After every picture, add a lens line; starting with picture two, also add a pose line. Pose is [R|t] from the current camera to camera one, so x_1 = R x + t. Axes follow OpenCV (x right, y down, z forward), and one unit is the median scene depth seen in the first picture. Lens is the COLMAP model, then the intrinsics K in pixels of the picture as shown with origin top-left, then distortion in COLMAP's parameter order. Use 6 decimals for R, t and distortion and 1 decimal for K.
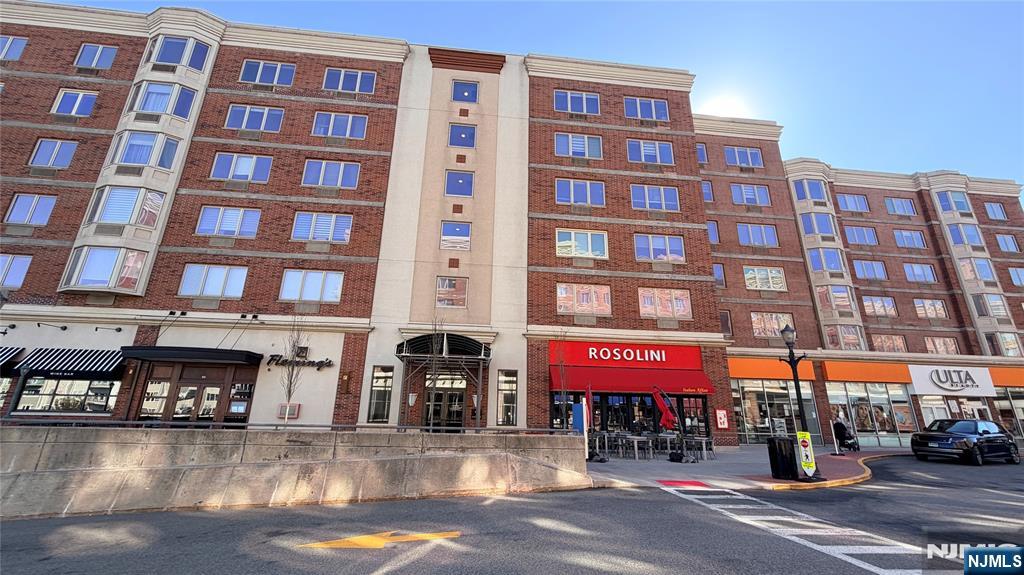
lens RADIAL K [[409.1, 0, 512.1], [0, 409.1, 286.0], [0, 0, 1]] dist [-0.001913, -0.000154]
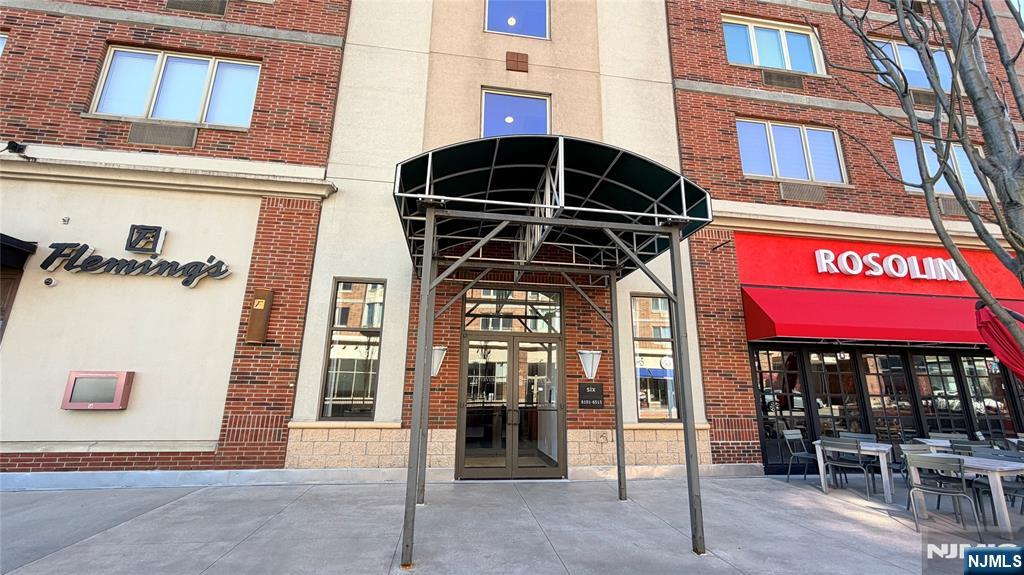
lens RADIAL K [[409.1, 0, 510.4], [0, 409.1, 288.0], [0, 0, 1]] dist [-0.001913, -0.000154]
pose [[0.999473, 0.000696, 0.032462, -0.176586], [-0.002358, 0.998686, 0.051186, 0.179700], [-0.032384, -0.051236, 0.998161, 0.581865]]
